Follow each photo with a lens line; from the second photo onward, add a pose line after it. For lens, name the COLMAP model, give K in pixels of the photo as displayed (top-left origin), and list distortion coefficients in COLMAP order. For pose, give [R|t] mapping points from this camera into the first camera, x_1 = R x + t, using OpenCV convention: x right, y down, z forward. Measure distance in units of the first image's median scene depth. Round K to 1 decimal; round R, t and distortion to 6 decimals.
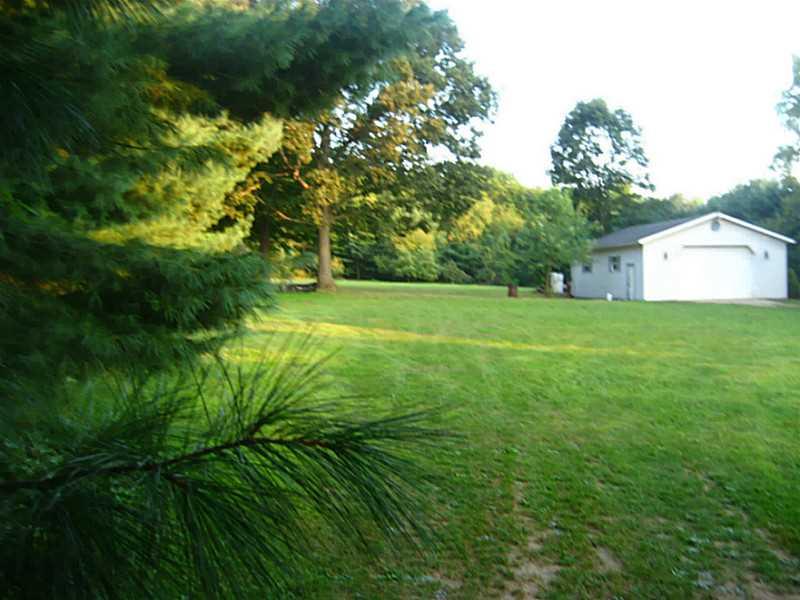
lens RADIAL K [[848.4, 0, 400.0], [0, 848.4, 300.0], [0, 0, 1]] dist [-0.009752, -0.004131]
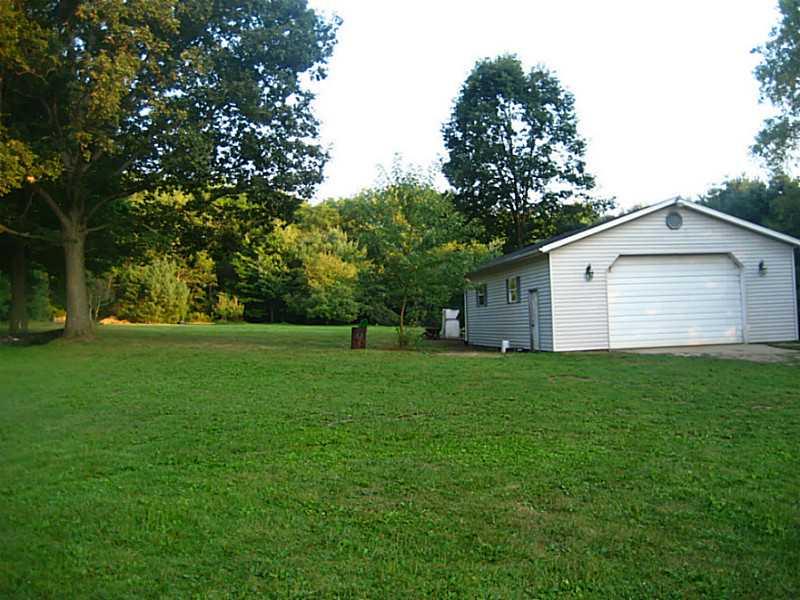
lens RADIAL K [[808.3, 0, 400.0], [0, 808.3, 300.0], [0, 0, 1]] dist [-0.066513, 0.003172]
pose [[0.999838, -0.017998, 0.000688, 0.140935], [0.018010, 0.998575, -0.050233, -0.006835], [0.000217, 0.050237, 0.998737, 0.348219]]
